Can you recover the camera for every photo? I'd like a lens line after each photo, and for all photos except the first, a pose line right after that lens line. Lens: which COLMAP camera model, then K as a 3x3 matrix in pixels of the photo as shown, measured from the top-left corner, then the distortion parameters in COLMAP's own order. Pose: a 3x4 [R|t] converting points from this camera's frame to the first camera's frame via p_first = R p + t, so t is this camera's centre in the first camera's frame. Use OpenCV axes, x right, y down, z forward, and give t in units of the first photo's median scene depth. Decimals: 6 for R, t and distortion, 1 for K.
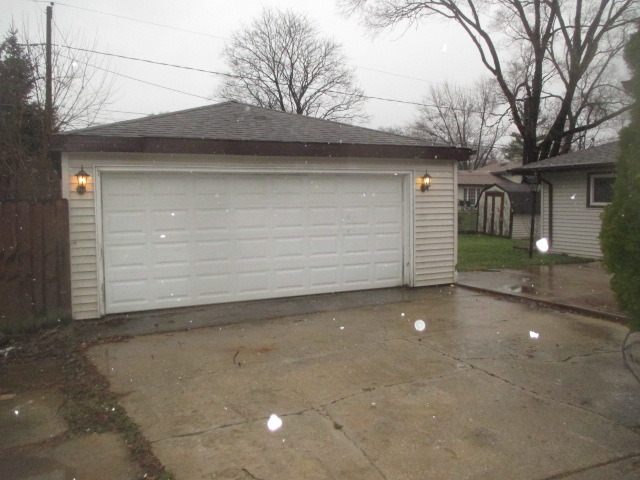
lens RADIAL K [[550.9, 0, 320.0], [0, 550.9, 240.0], [0, 0, 1]] dist [-0.058797, 0.000818]
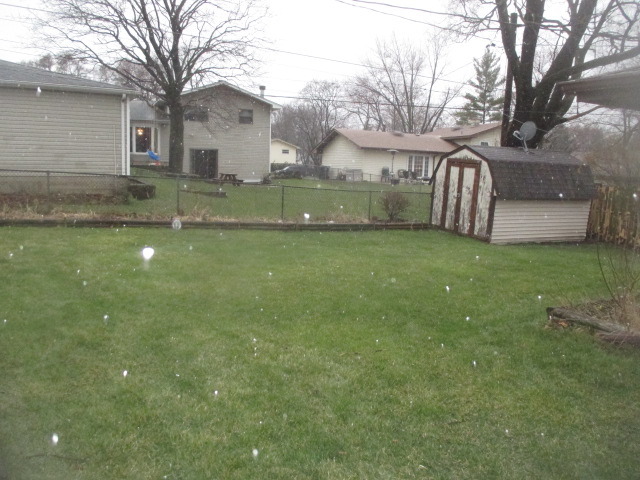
lens RADIAL K [[550.9, 0, 320.0], [0, 550.9, 240.0], [0, 0, 1]] dist [-0.058797, 0.000818]
pose [[0.994172, 0.026179, 0.104575, 0.093059], [-0.032693, 0.997598, 0.061070, -0.028307], [-0.102725, -0.064133, 0.992640, 0.370702]]
